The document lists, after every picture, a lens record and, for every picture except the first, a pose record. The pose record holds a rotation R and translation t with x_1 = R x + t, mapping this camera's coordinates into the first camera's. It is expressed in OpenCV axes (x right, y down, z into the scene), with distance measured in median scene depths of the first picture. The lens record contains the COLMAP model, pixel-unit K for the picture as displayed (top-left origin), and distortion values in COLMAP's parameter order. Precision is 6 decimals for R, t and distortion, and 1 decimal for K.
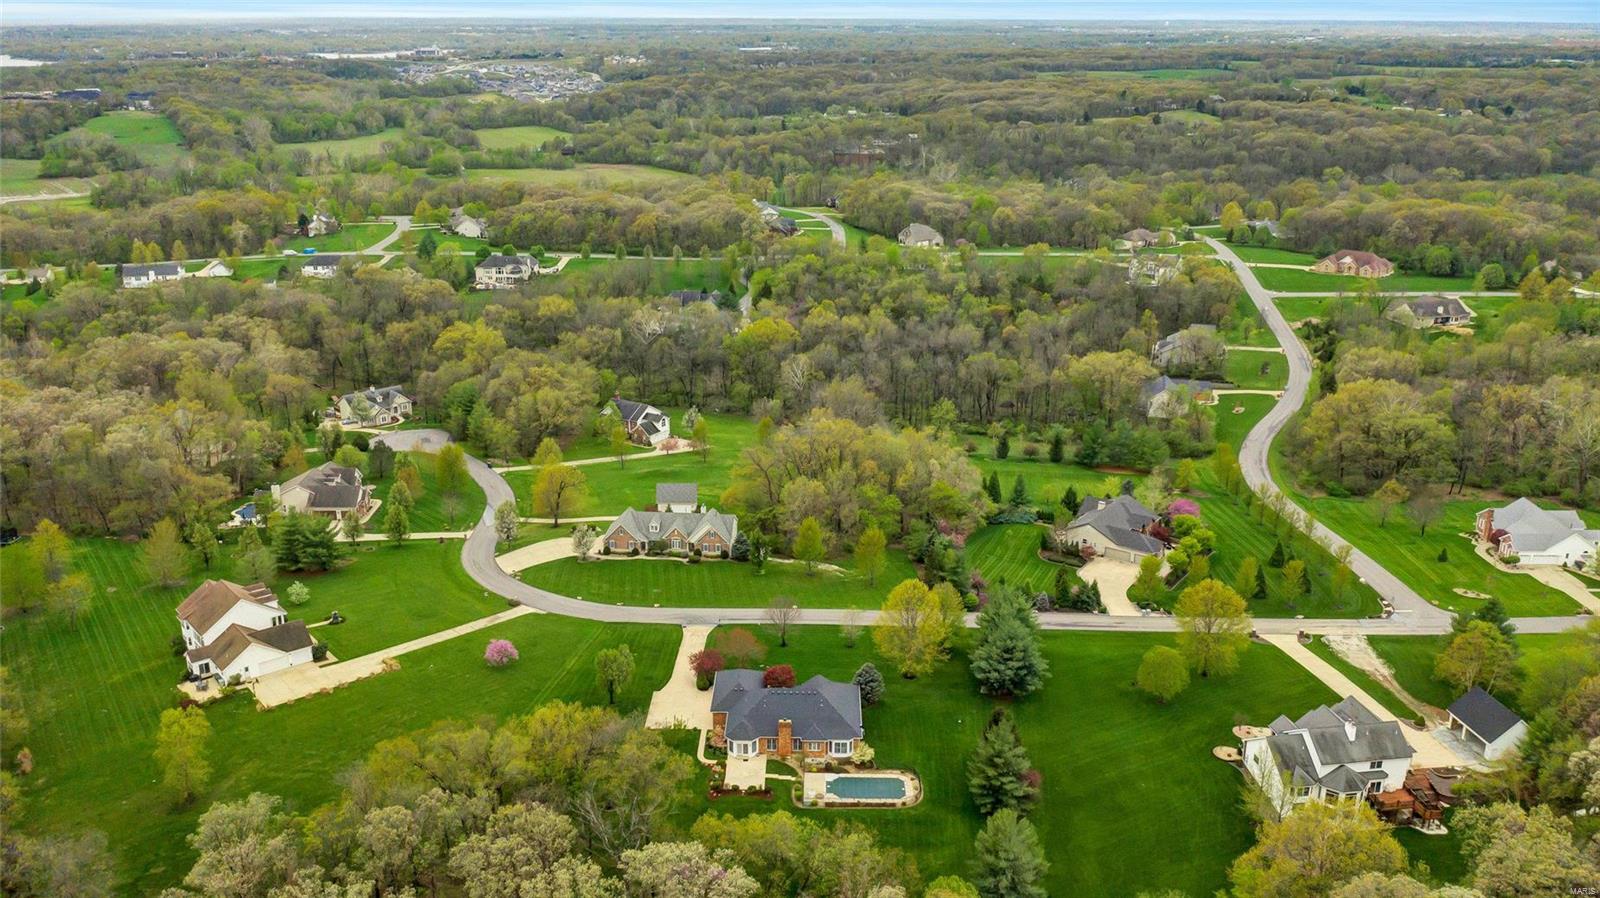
lens RADIAL K [[1337.9, 0, 800.0], [0, 1337.9, 449.0], [0, 0, 1]] dist [-0.011246, -0.000001]
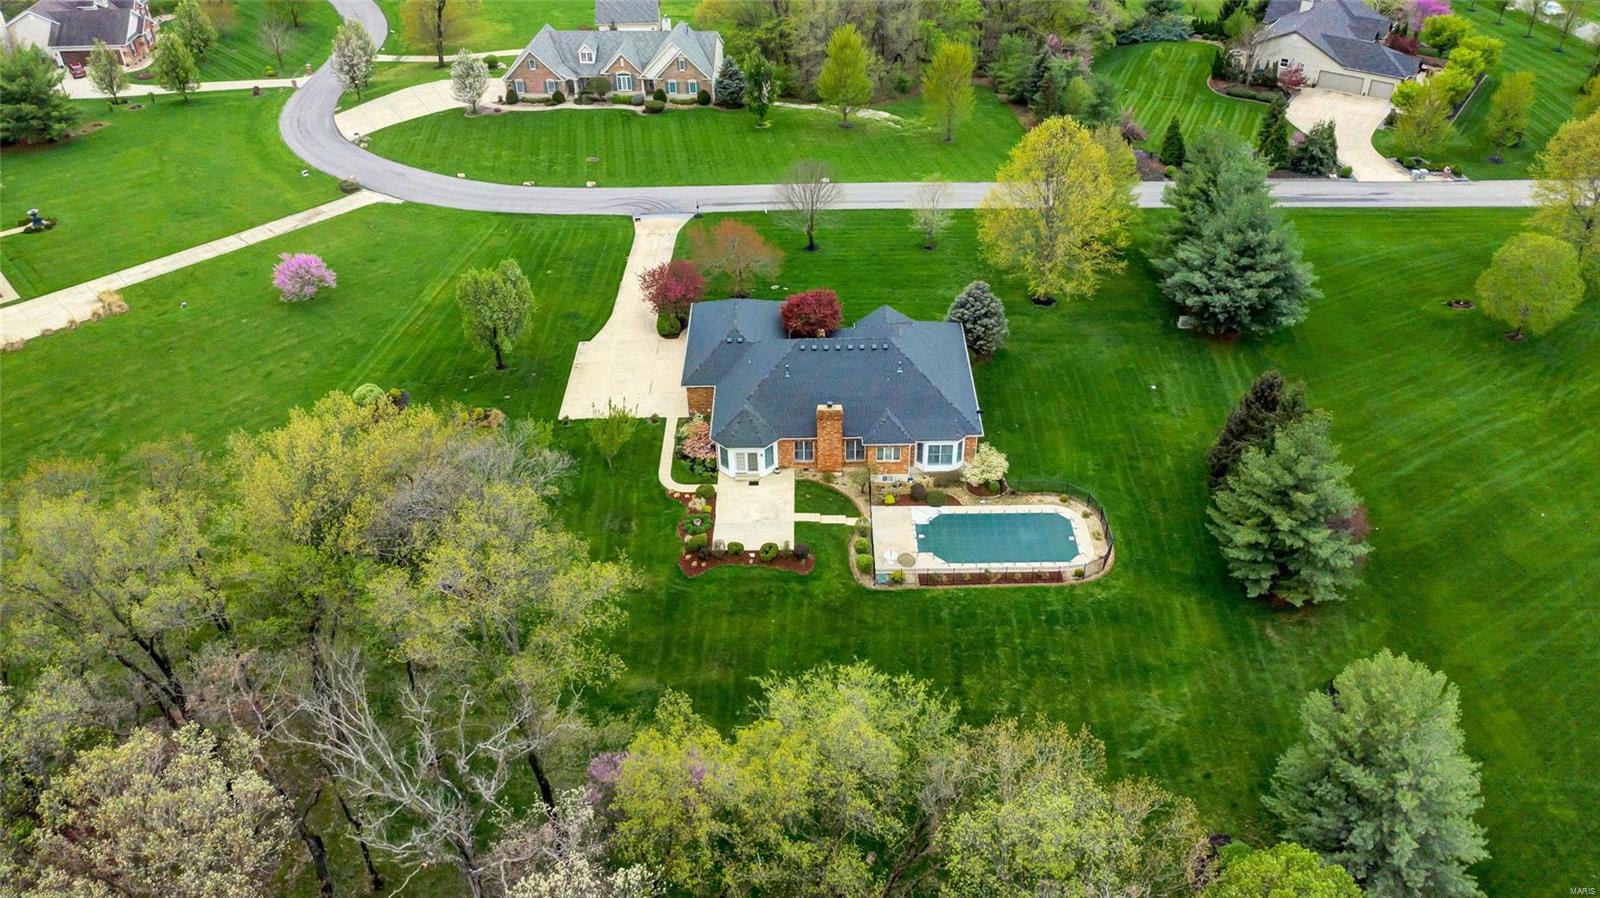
lens RADIAL K [[1287.6, 0, 800.0], [0, 1287.6, 449.0], [0, 0, 1]] dist [-0.009962, 0.005500]
pose [[0.999645, -0.026621, -0.001032, -0.019805], [0.025623, 0.950134, 0.310788, 0.060939], [-0.007293, -0.310704, 0.950479, 0.479135]]
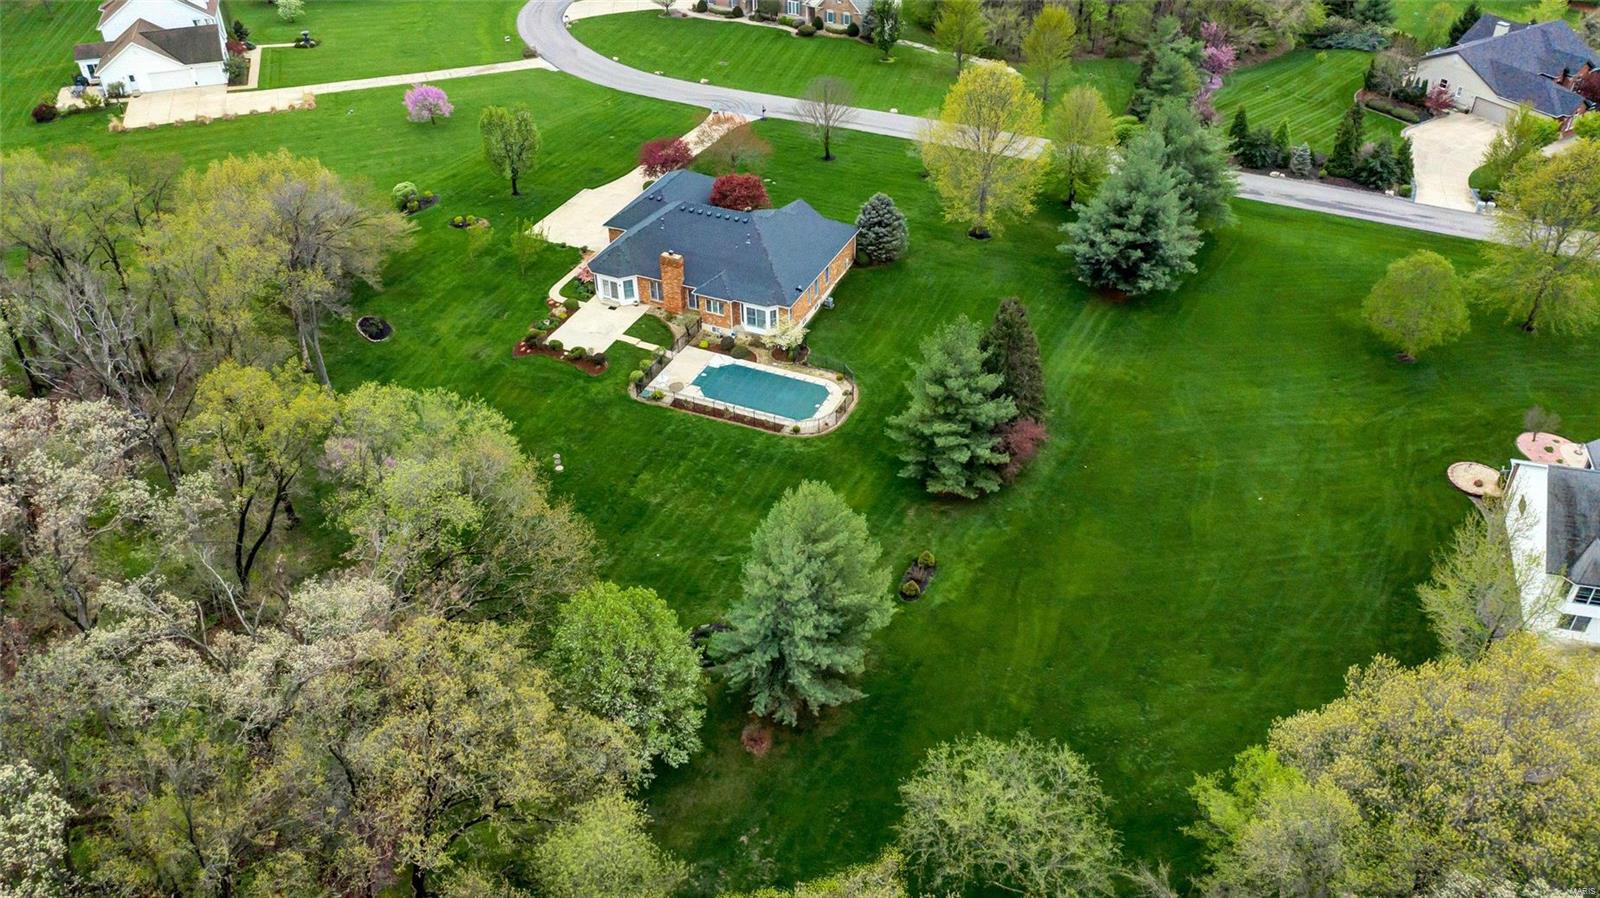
lens RADIAL K [[1287.6, 0, 800.0], [0, 1287.6, 449.0], [0, 0, 1]] dist [-0.009962, 0.005500]
pose [[0.916885, 0.222801, -0.331183, 0.221995], [-0.106875, 0.936456, 0.334109, 0.076917], [0.384577, -0.270945, 0.882434, 0.439078]]
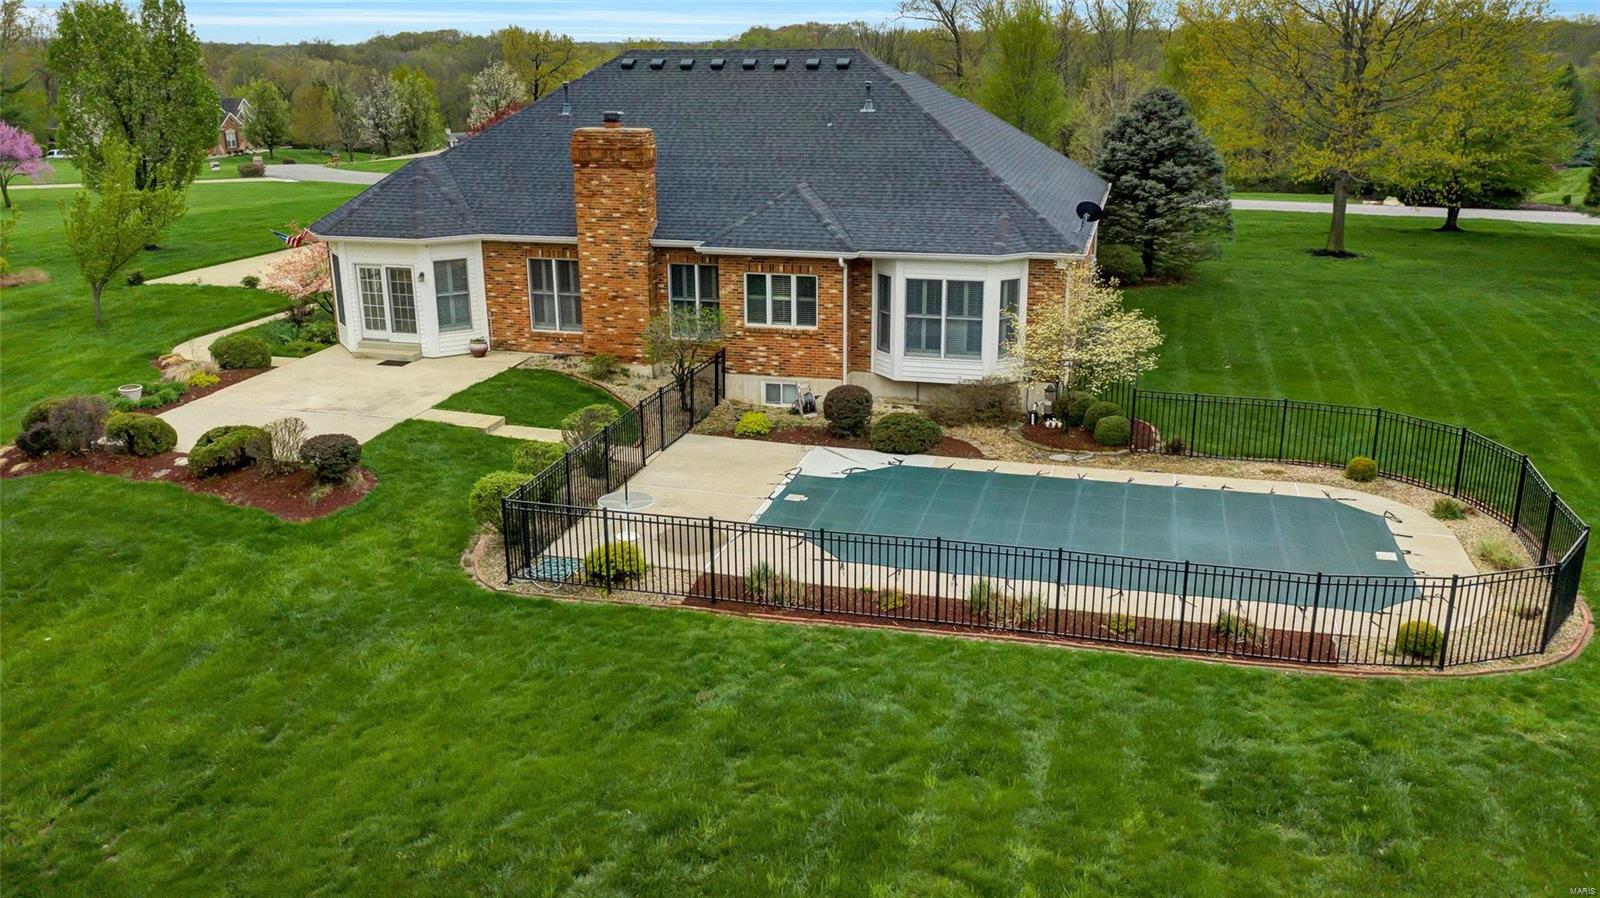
lens RADIAL K [[1287.6, 0, 800.0], [0, 1287.6, 449.0], [0, 0, 1]] dist [-0.009962, 0.005500]
pose [[0.969657, 0.063776, -0.236004, 0.045536], [-0.067723, 0.997667, -0.008646, 0.215638], [0.234902, 0.024367, 0.971714, 0.756852]]
